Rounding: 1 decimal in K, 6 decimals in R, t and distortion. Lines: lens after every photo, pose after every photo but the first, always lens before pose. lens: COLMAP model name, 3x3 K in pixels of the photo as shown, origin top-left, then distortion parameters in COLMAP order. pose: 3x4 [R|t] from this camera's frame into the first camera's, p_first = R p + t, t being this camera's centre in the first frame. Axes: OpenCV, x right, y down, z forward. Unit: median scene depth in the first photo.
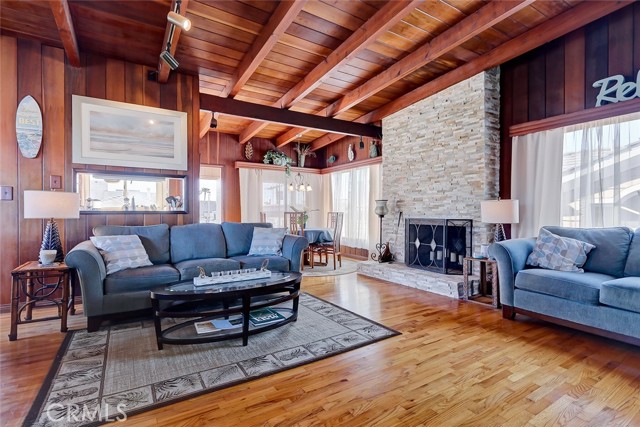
lens RADIAL K [[297.2, 0, 320.0], [0, 297.2, 213.5], [0, 0, 1]] dist [-0.000900, -0.000196]
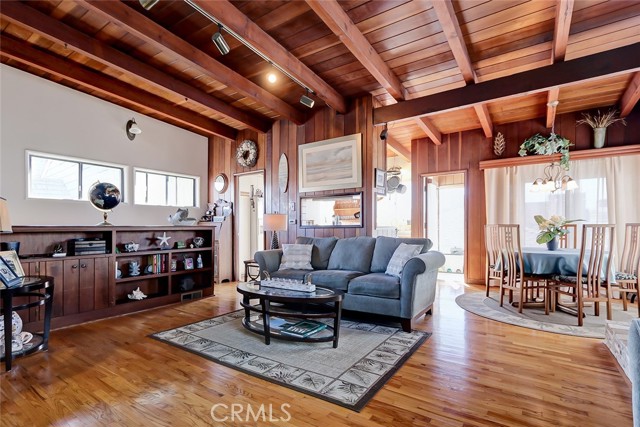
lens RADIAL K [[323.8, 0, 320.6], [0, 323.8, 229.6], [0, 0, 1]] dist [0.000963, 0.000241]
pose [[0.400144, 0.006314, -0.916430, 0.596139], [0.009351, 0.999896, 0.010971, -0.007083], [0.916404, -0.012959, 0.400044, 0.423413]]
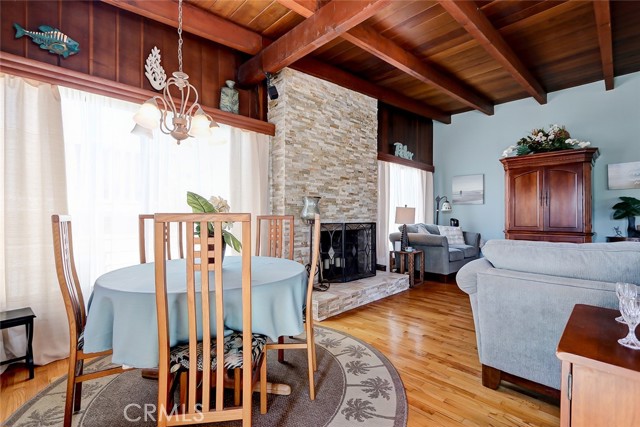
lens RADIAL K [[300.9, 0, 320.0], [0, 300.9, 213.5], [0, 0, 1]] dist [0.027236, 0.000024]
pose [[-0.206084, 0.004023, 0.978526, -0.607918], [-0.008985, 0.999942, -0.006003, -0.006025], [-0.978493, -0.010029, -0.206036, 1.500117]]
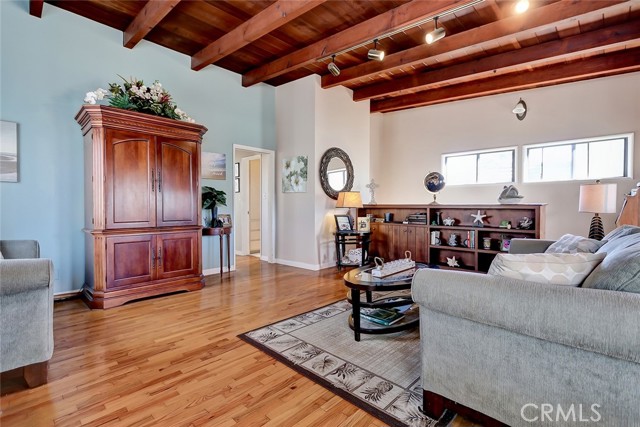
lens RADIAL K [[291.4, 0, 320.0], [0, 291.4, 213.5], [0, 0, 1]] dist [0.023392, 0.000063]
pose [[-0.967735, 0.008858, -0.251815, 0.165577], [-0.000705, 0.999283, 0.037862, -0.021138], [0.251969, 0.036818, -0.967035, 1.309875]]
